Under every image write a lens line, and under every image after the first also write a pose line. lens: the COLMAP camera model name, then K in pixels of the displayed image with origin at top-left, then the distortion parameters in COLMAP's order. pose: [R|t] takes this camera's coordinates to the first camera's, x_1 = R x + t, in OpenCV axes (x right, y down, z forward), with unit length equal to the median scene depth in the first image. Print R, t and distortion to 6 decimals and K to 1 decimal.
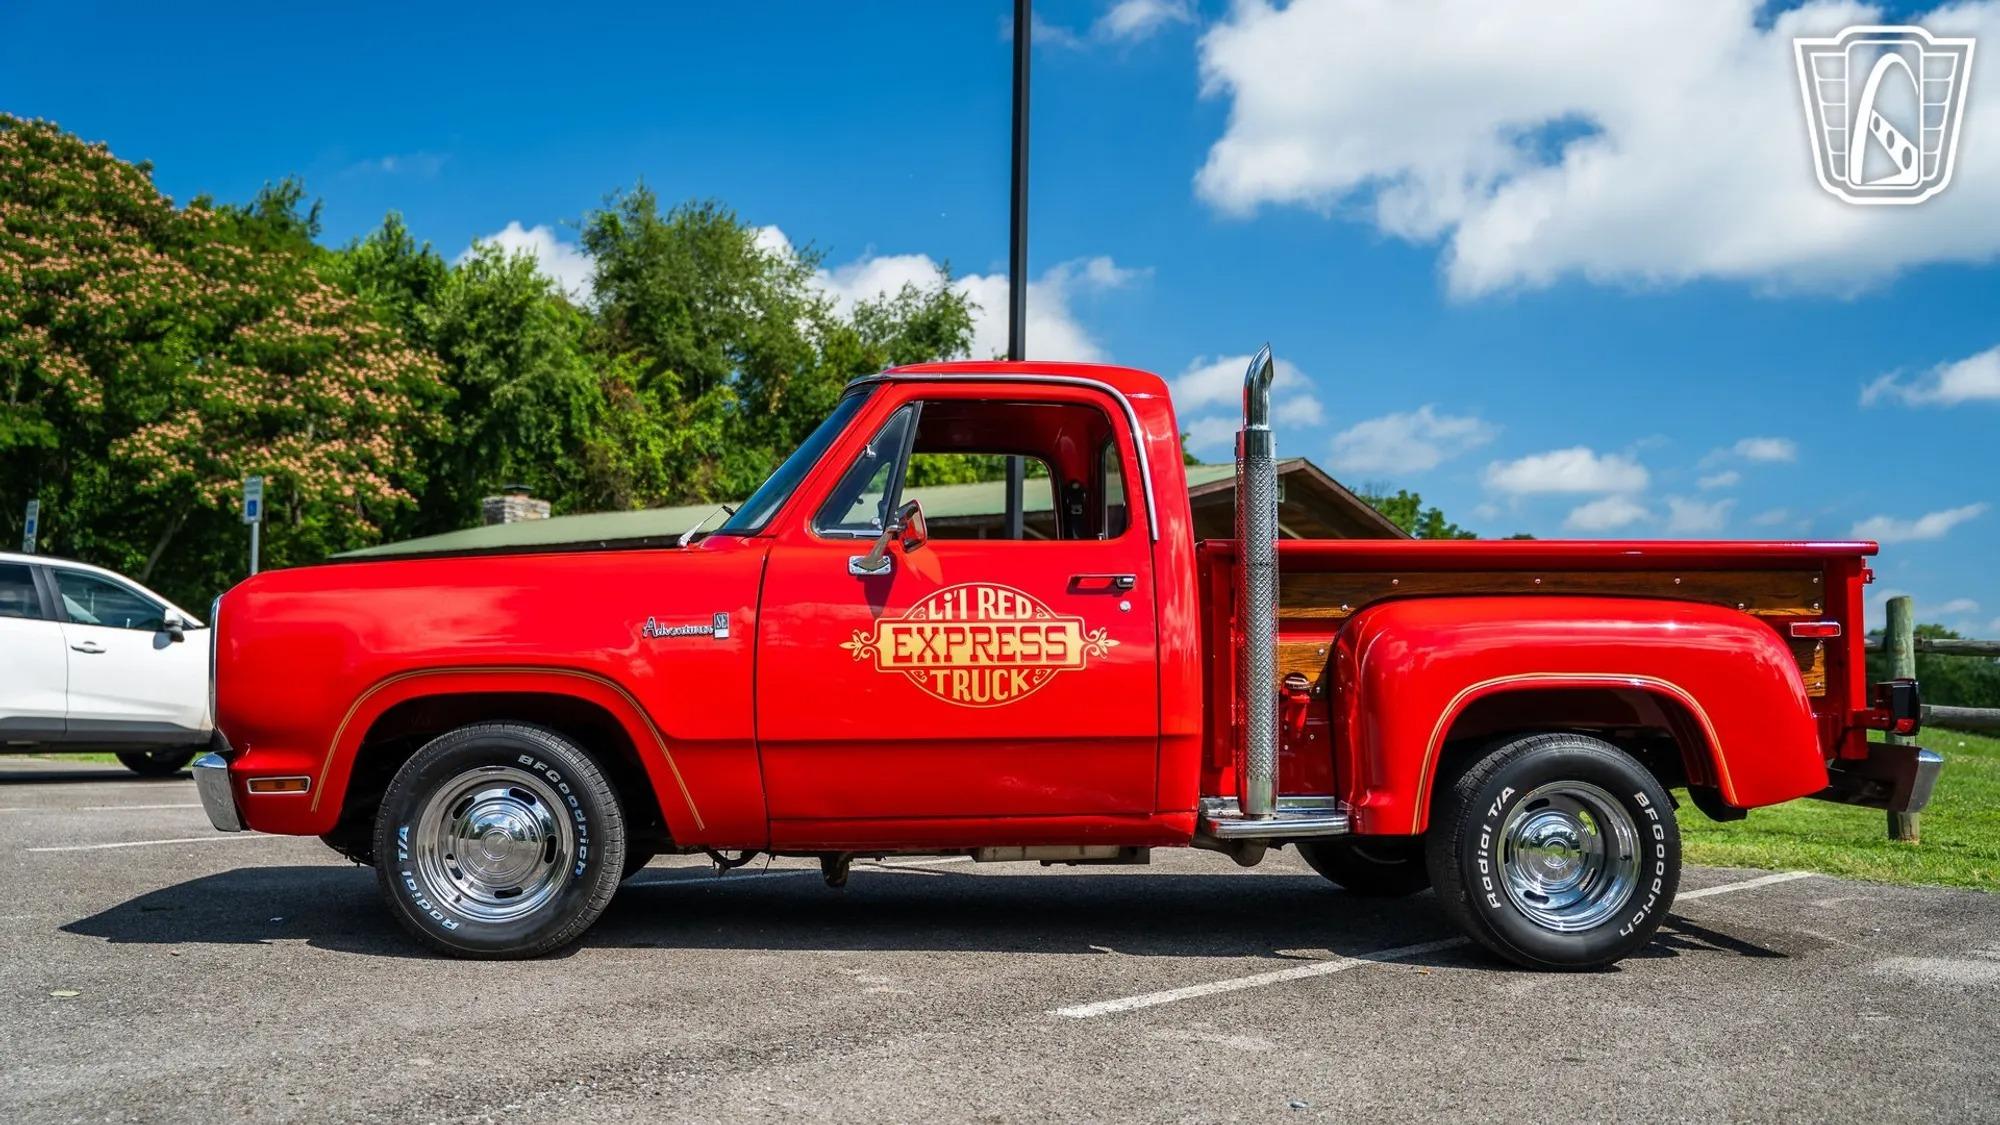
lens RADIAL K [[1948.0, 0, 993.0], [0, 1948.0, 548.0], [0, 0, 1]] dist [-0.007663, 0.000000]
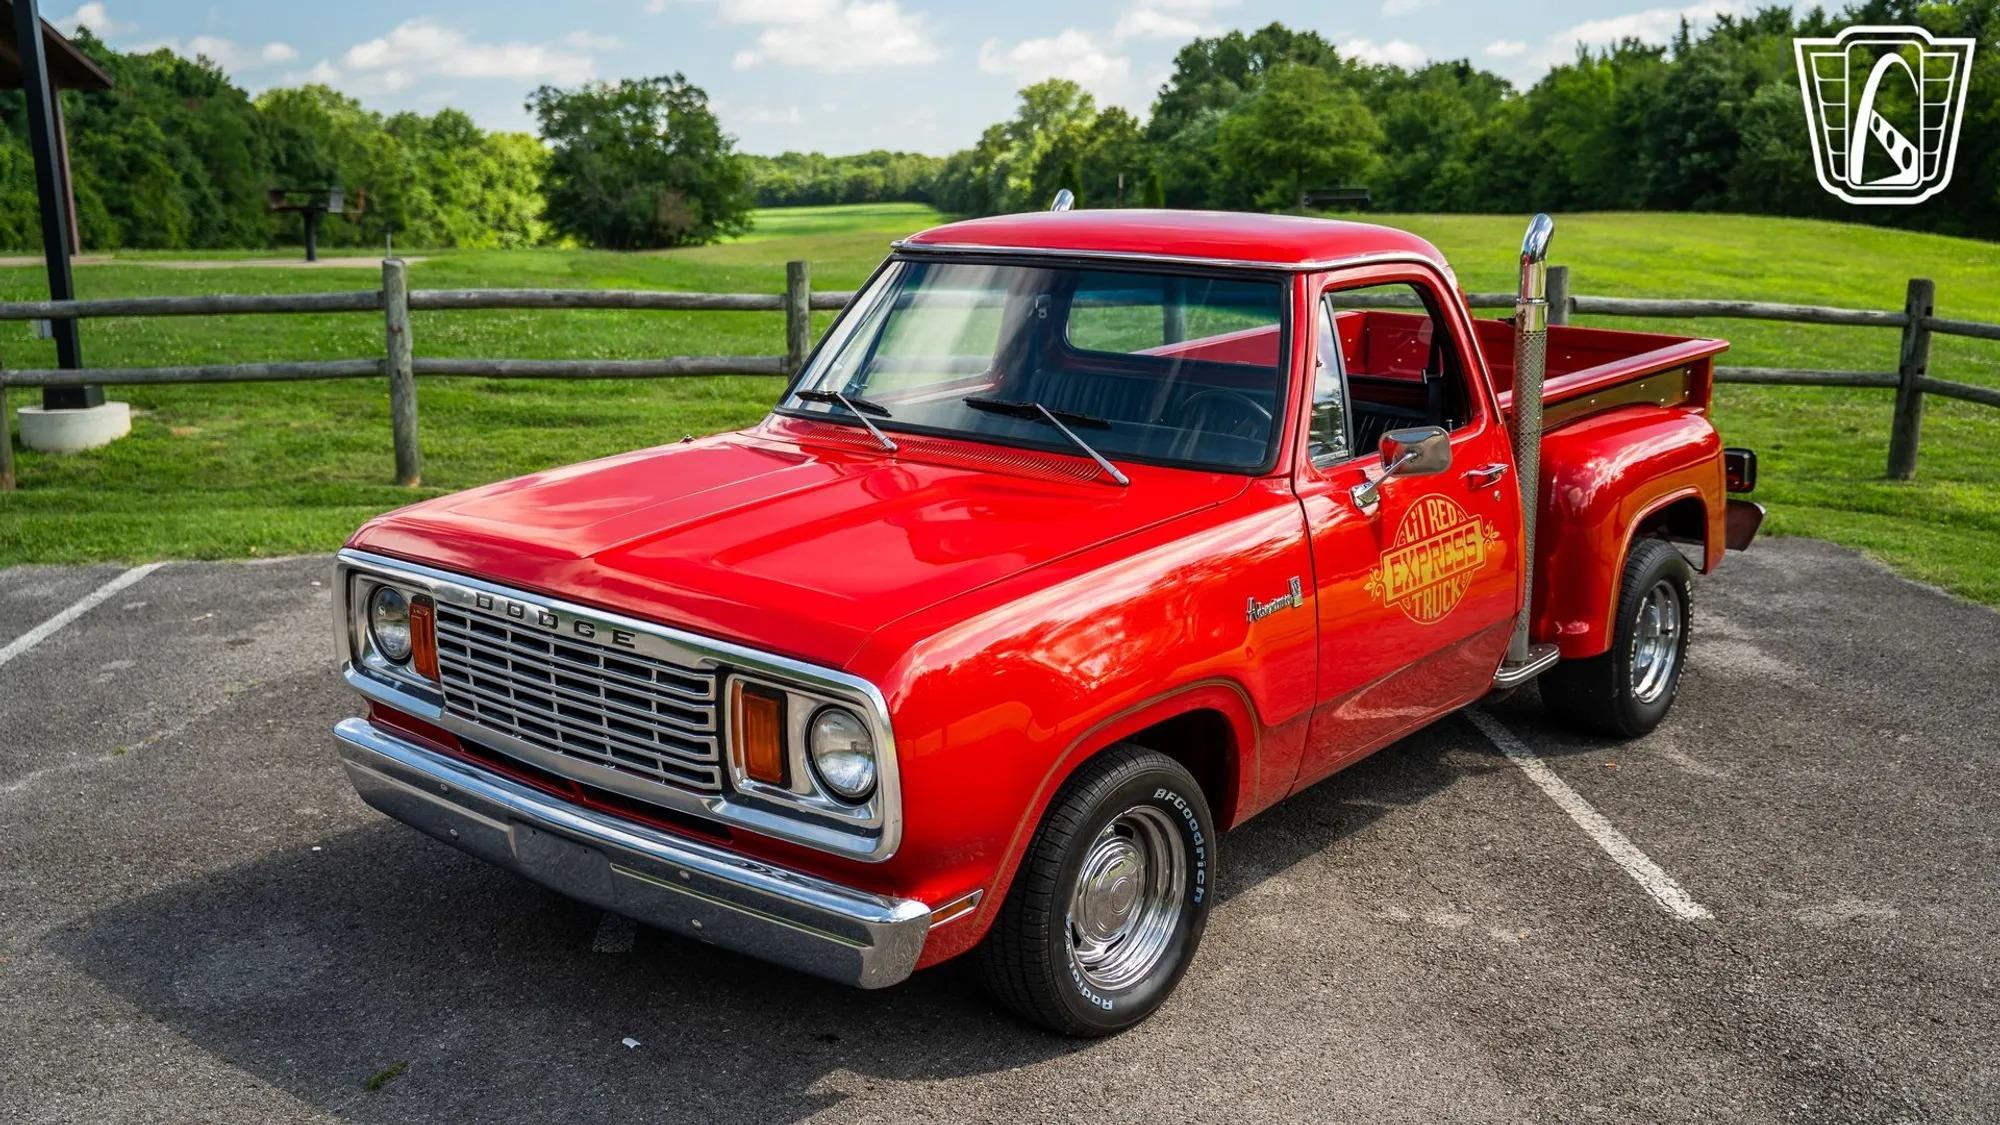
lens RADIAL K [[1948.0, 0, 1014.5], [0, 1948.0, 580.9], [0, 0, 1]] dist [-0.007663, 0.000000]
pose [[0.696086, -0.175181, 0.696259, -0.806836], [-0.033827, 0.960696, 0.275532, -0.194956], [-0.717161, -0.215346, 0.662801, 0.492864]]
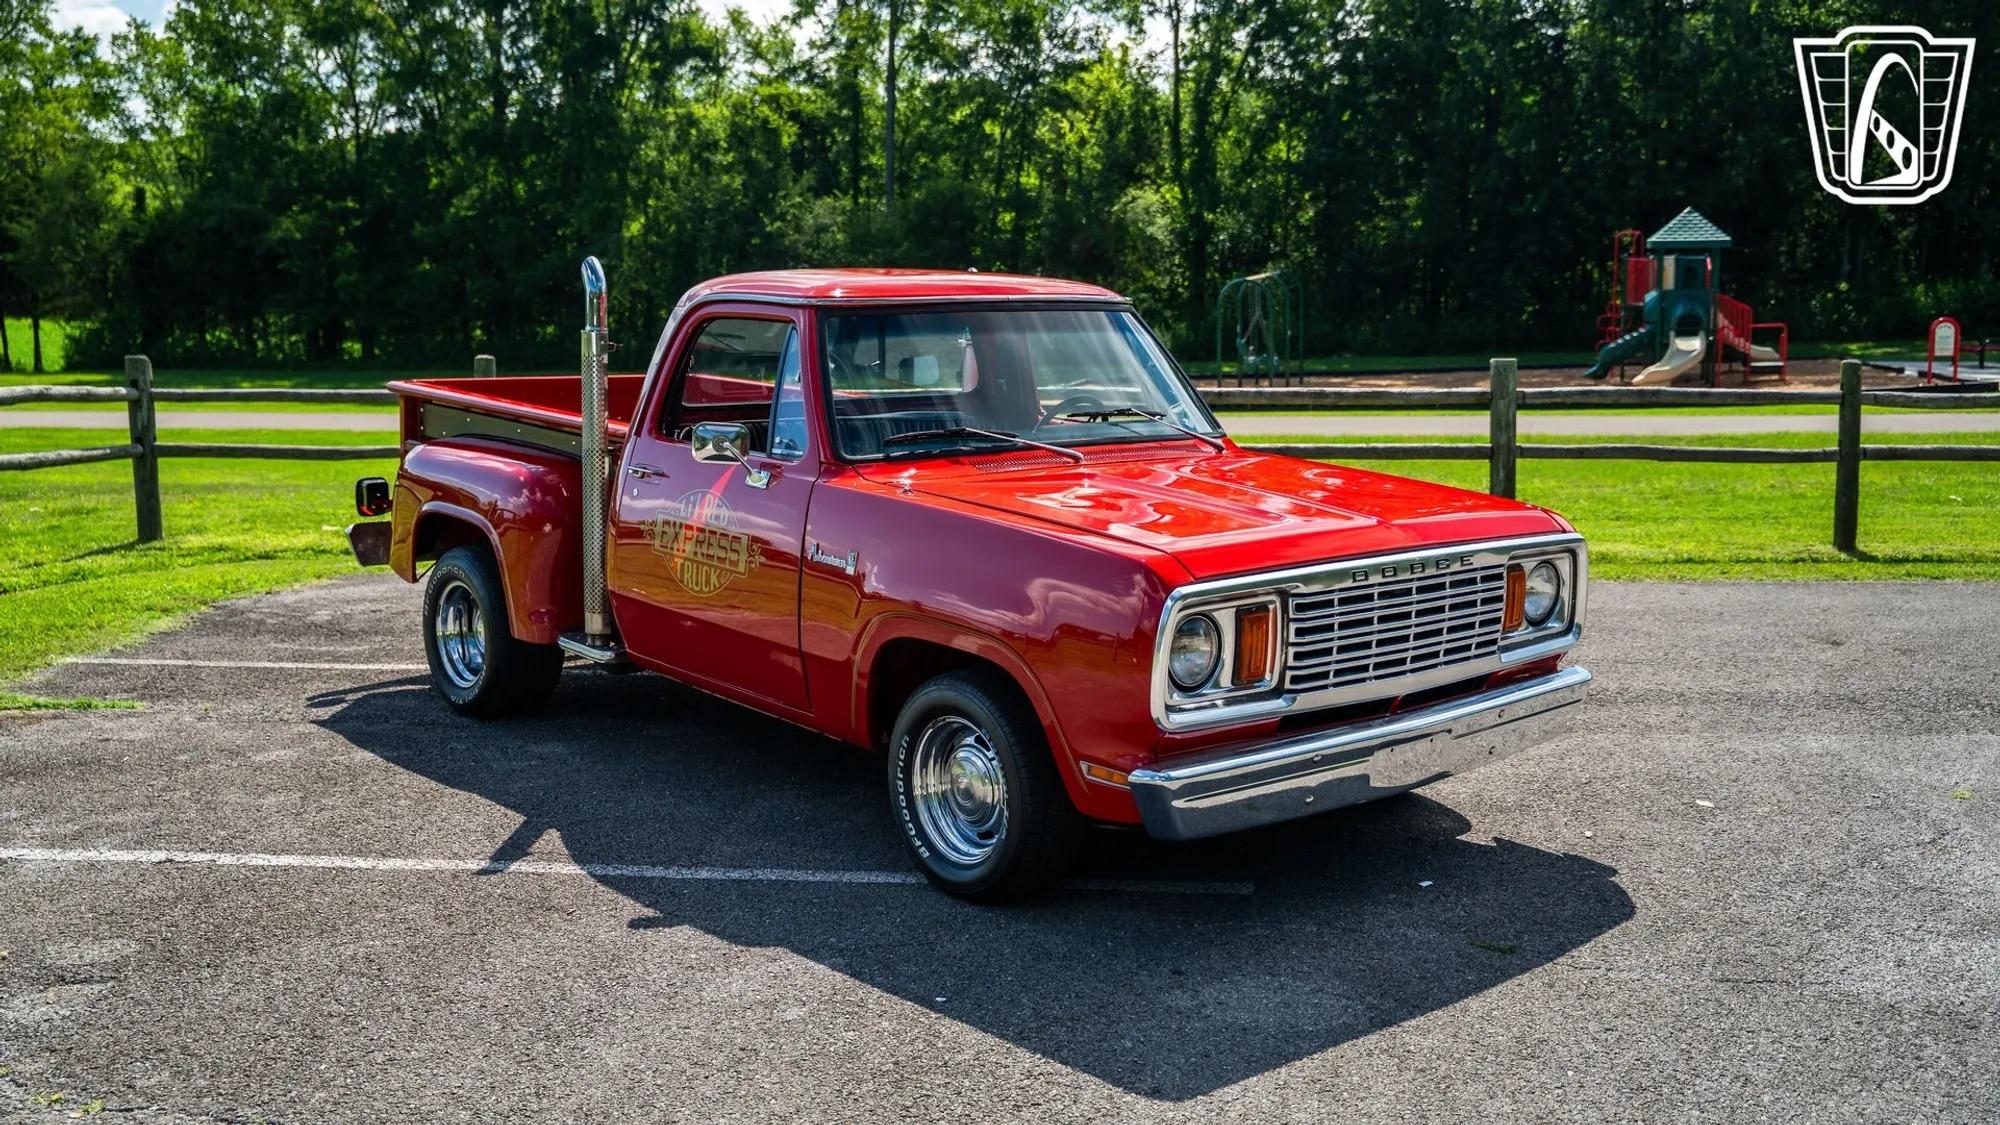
lens RADIAL K [[1948.0, 0, 1006.4], [0, 1948.0, 556.4], [0, 0, 1]] dist [-0.007663, 0.000000]
pose [[-0.596278, -0.142323, 0.790061, -1.057257], [-0.066561, 0.989535, 0.128021, -0.081556], [-0.800014, 0.023749, -0.599512, 1.881093]]
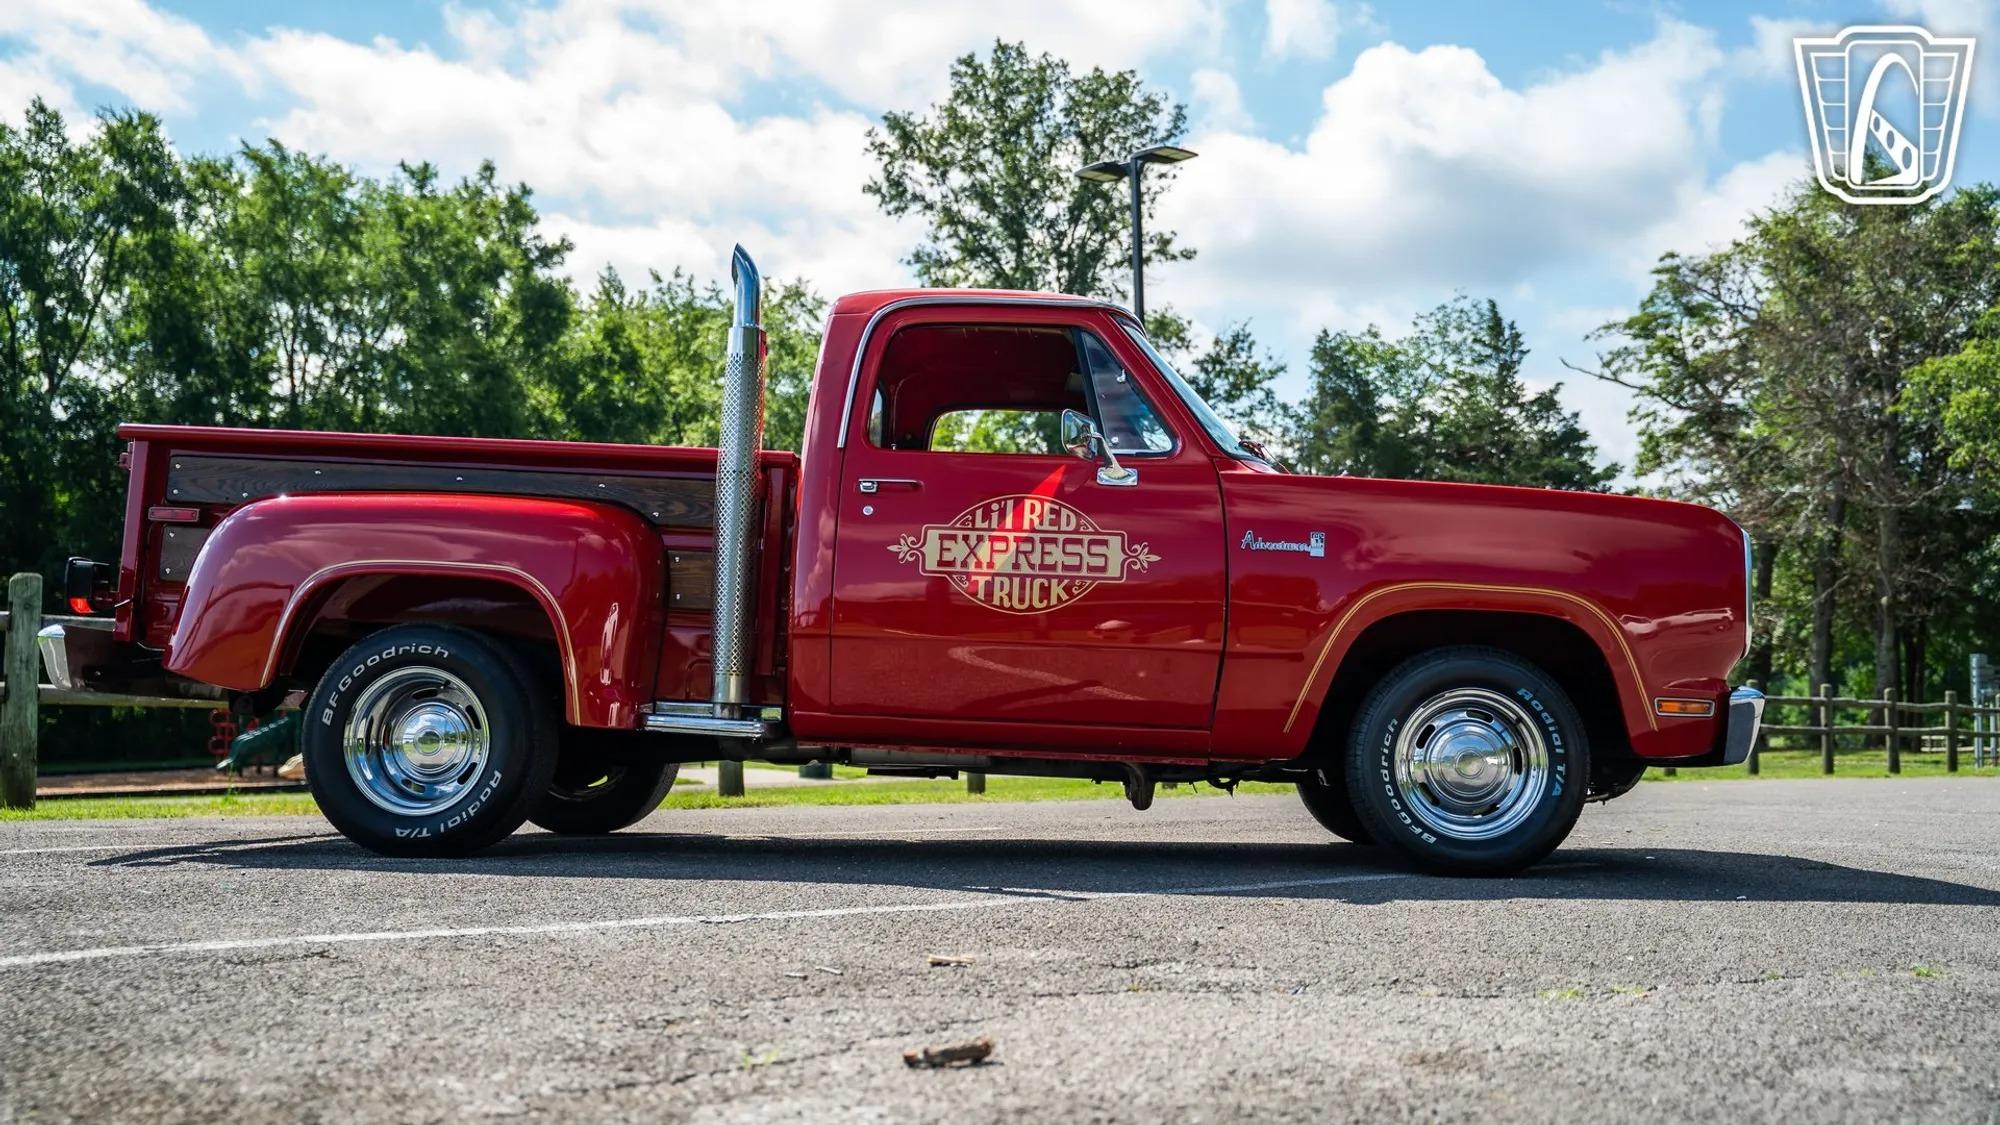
lens RADIAL K [[1948.0, 0, 991.7], [0, 1948.0, 573.8], [0, 0, 1]] dist [-0.007663, 0.000000]
pose [[-0.989952, -0.022841, 0.139544, -0.165926], [-0.042516, 0.989282, -0.139688, 0.218734], [-0.134858, -0.144217, -0.980314, 2.308752]]
